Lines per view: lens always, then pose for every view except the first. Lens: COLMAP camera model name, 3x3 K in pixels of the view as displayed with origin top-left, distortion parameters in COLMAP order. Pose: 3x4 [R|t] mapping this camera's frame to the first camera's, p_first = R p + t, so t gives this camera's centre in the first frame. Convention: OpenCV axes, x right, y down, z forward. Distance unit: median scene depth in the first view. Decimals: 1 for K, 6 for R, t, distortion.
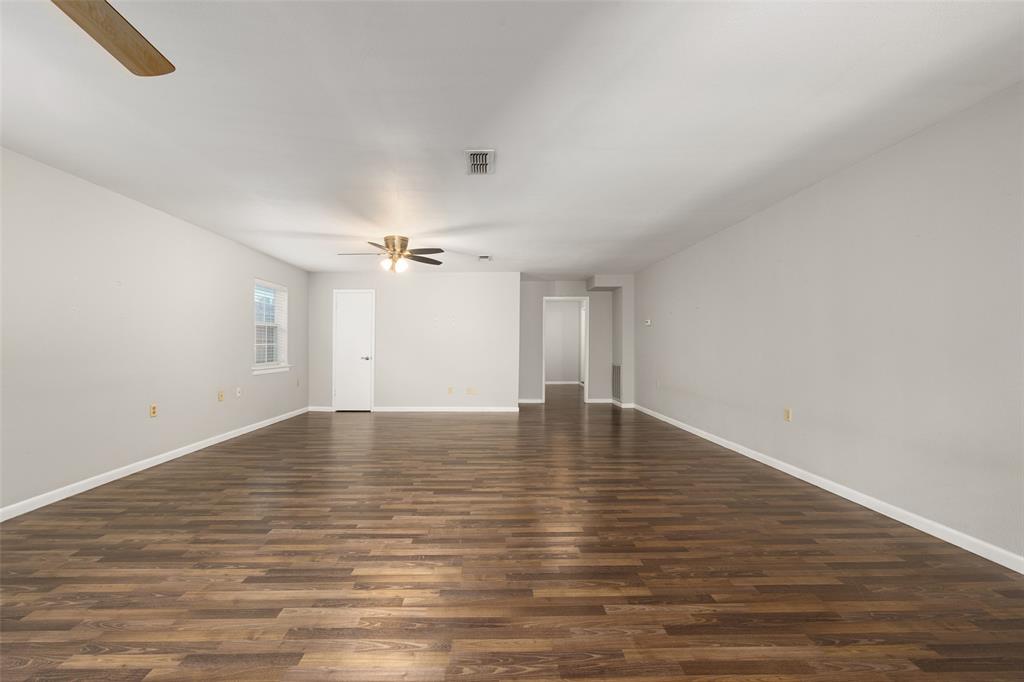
lens RADIAL K [[420.3, 0, 505.5], [0, 420.3, 342.5], [0, 0, 1]] dist [-0.002243, -0.000031]
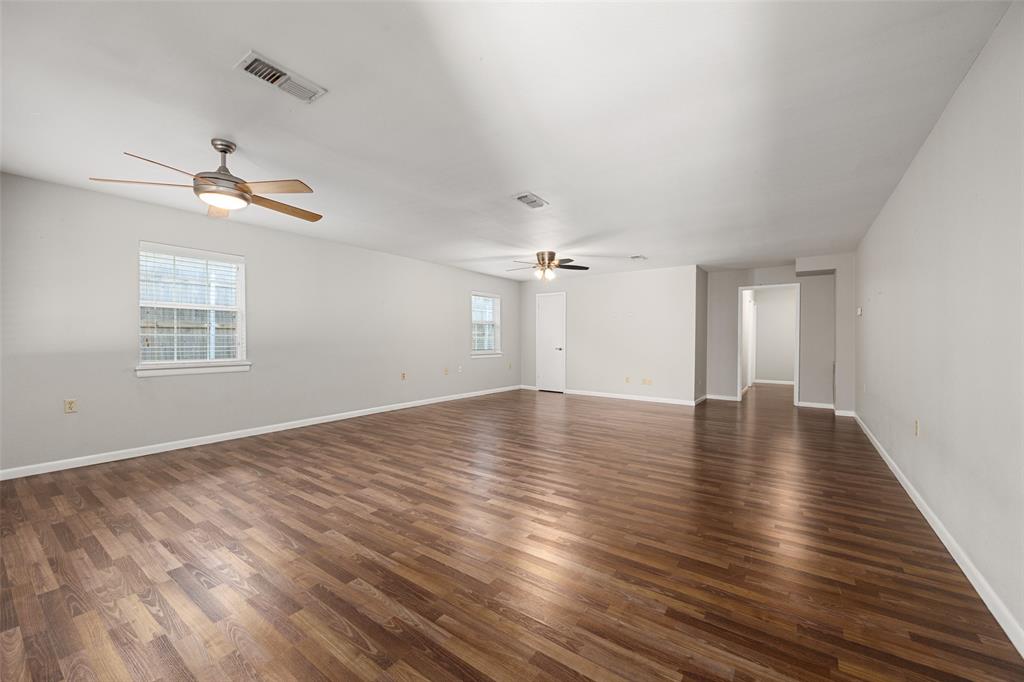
lens RADIAL K [[420.3, 0, 517.3], [0, 420.3, 341.8], [0, 0, 1]] dist [-0.002243, -0.000031]
pose [[0.795242, 0.009689, -0.606215, 0.516541], [-0.001609, 0.999903, 0.013871, 0.000968], [0.606290, -0.010055, 0.795180, -0.067804]]
